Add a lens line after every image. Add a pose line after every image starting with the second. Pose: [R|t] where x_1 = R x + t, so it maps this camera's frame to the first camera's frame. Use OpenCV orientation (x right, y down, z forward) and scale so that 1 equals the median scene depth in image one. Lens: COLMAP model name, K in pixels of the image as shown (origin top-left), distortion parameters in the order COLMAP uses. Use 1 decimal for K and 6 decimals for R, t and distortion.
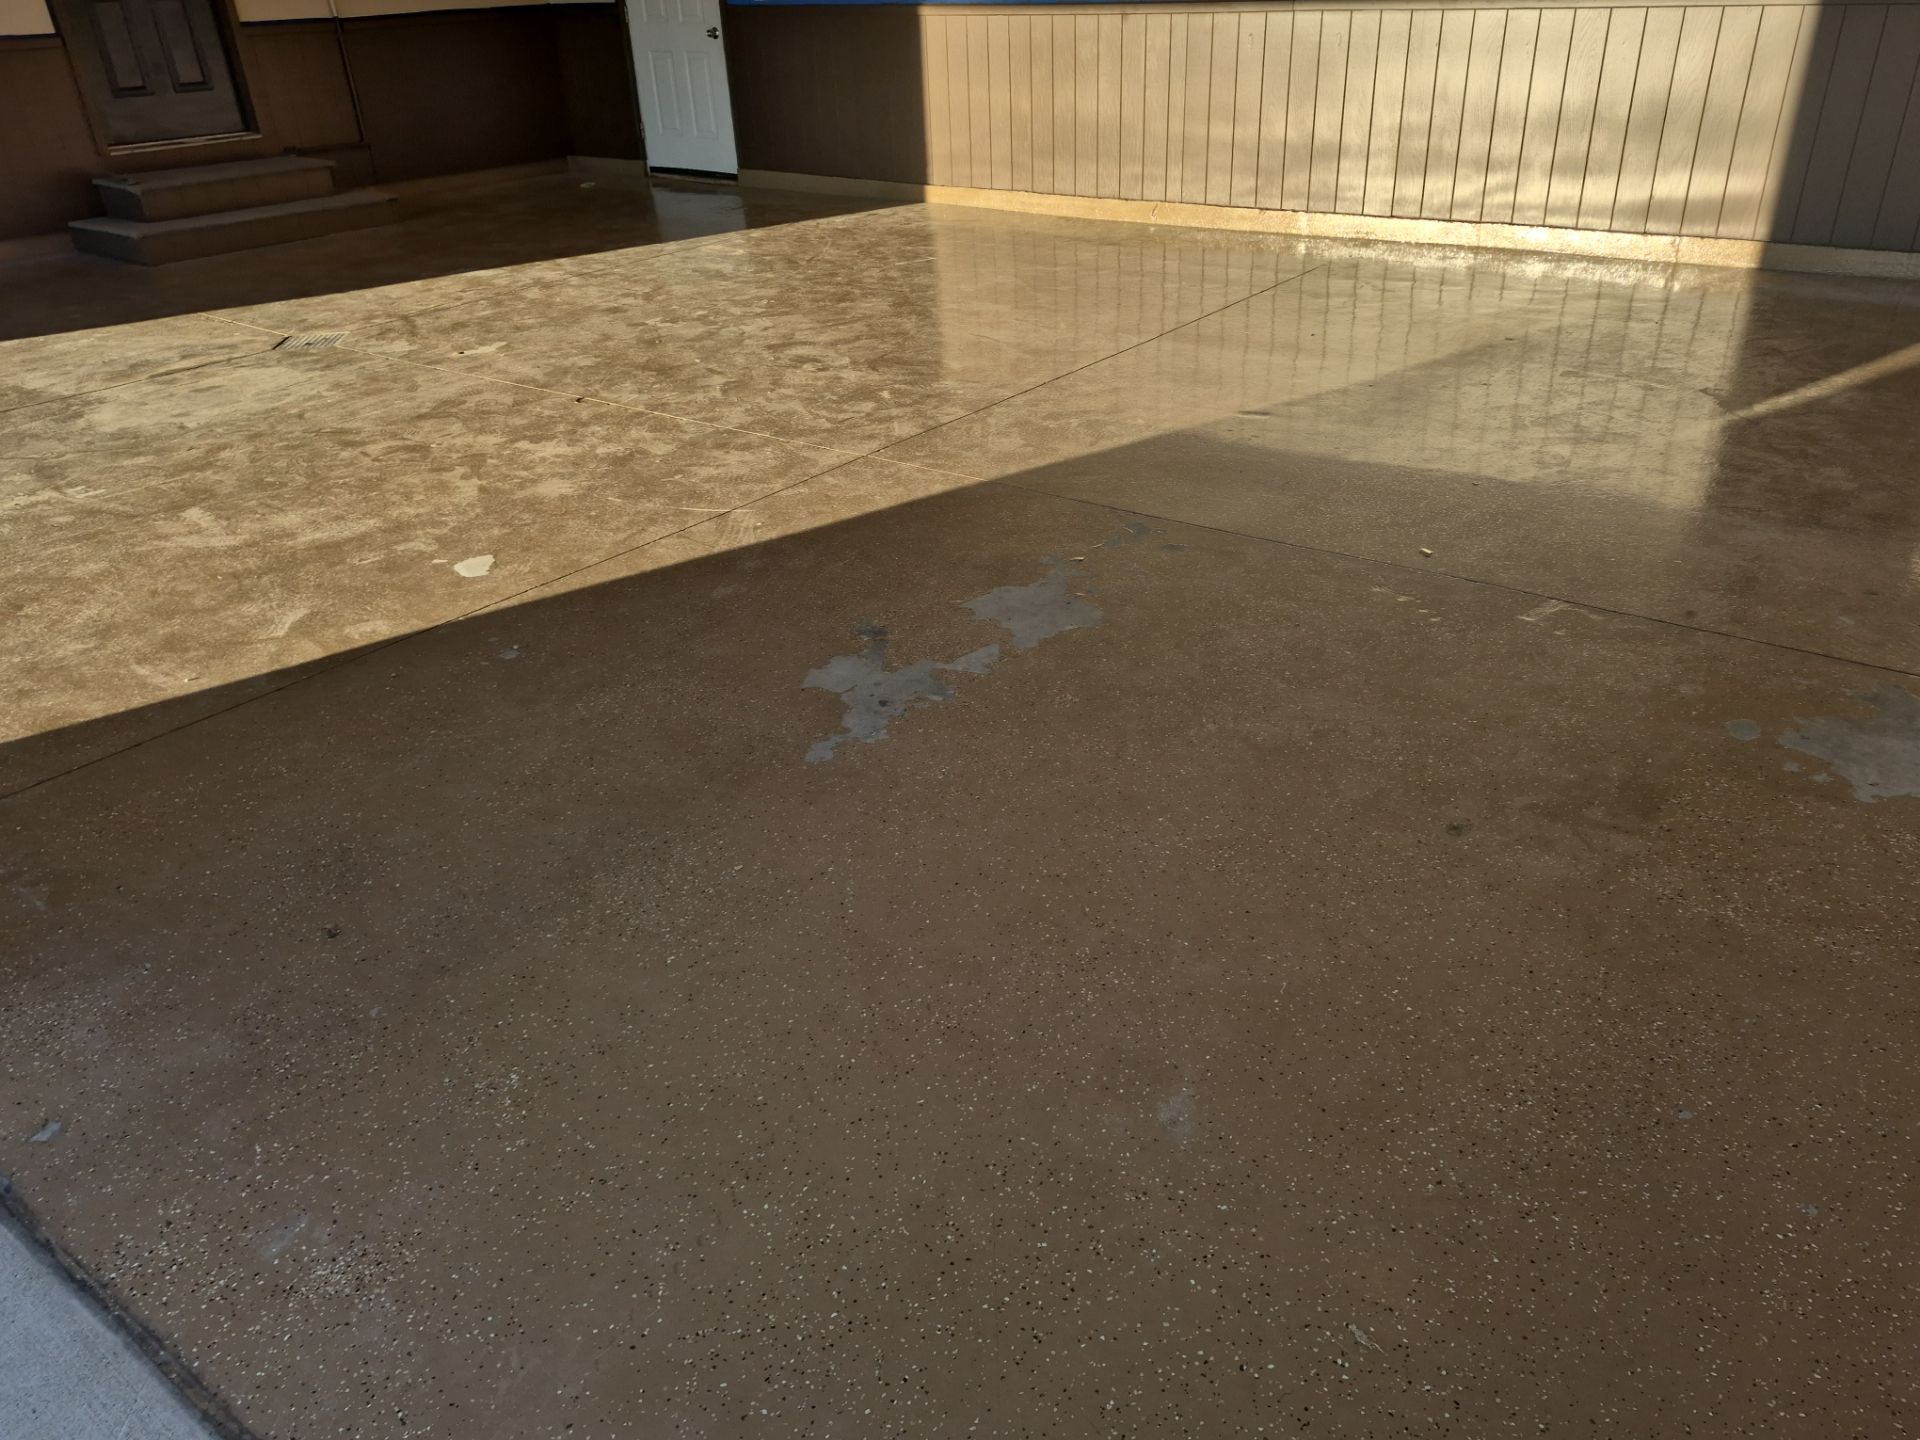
lens RADIAL K [[1382.4, 0, 979.3], [0, 1382.4, 714.9], [0, 0, 1]] dist [0.073660, -0.082250]
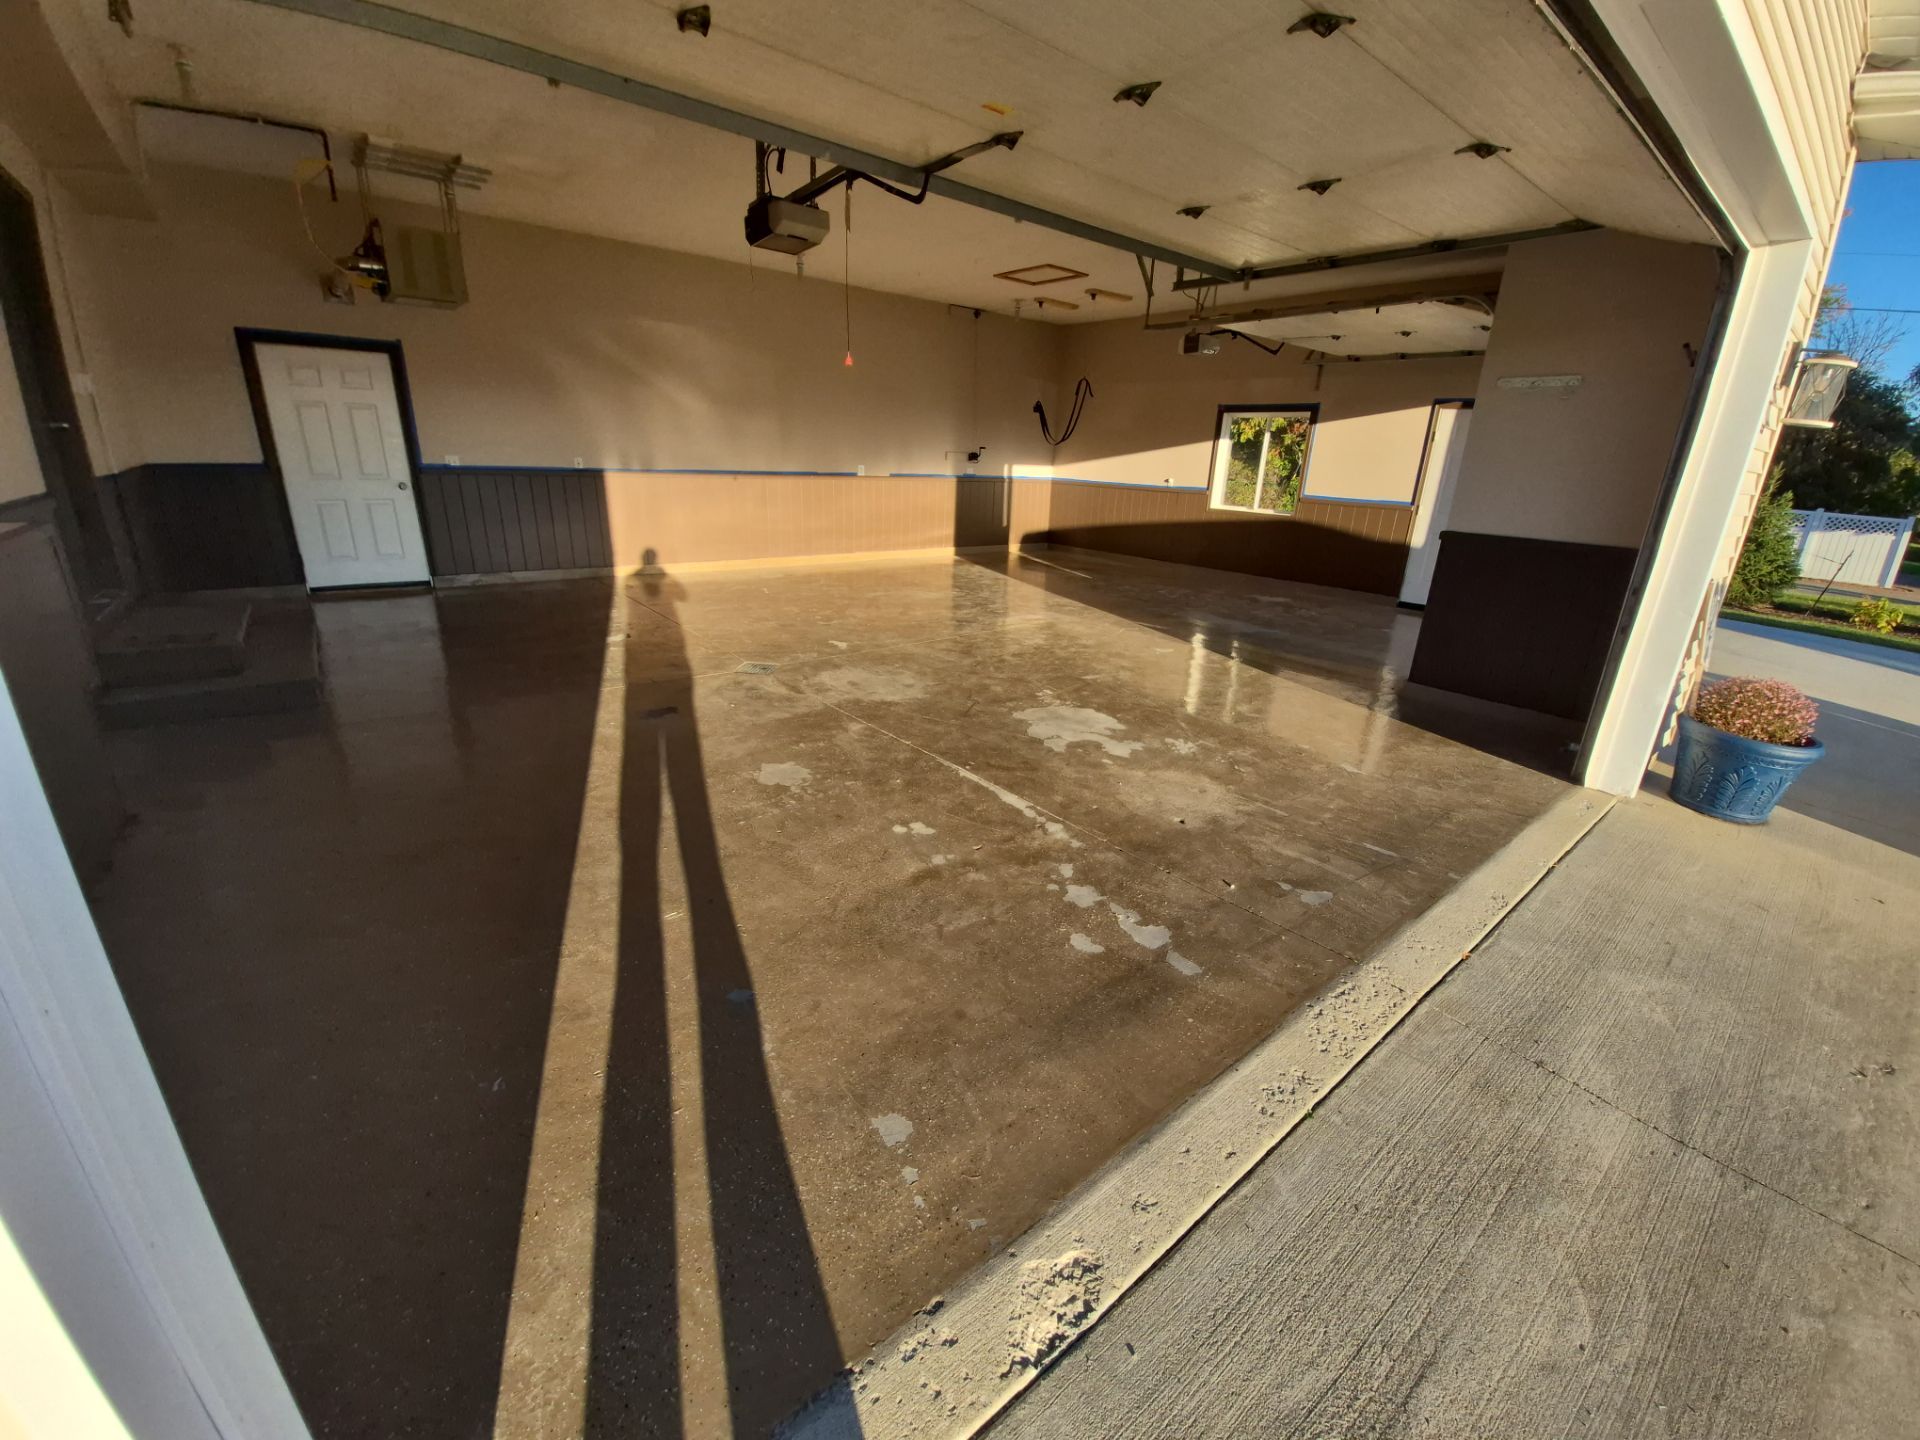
lens RADIAL K [[767.9, 0, 967.0], [0, 767.9, 702.6], [0, 0, 1]] dist [-0.004946, -0.009373]
pose [[0.239597, -0.259257, 0.935617, -1.607243], [0.421550, 0.895886, 0.140295, -0.327703], [-0.874579, 0.360795, 0.323942, 0.678773]]
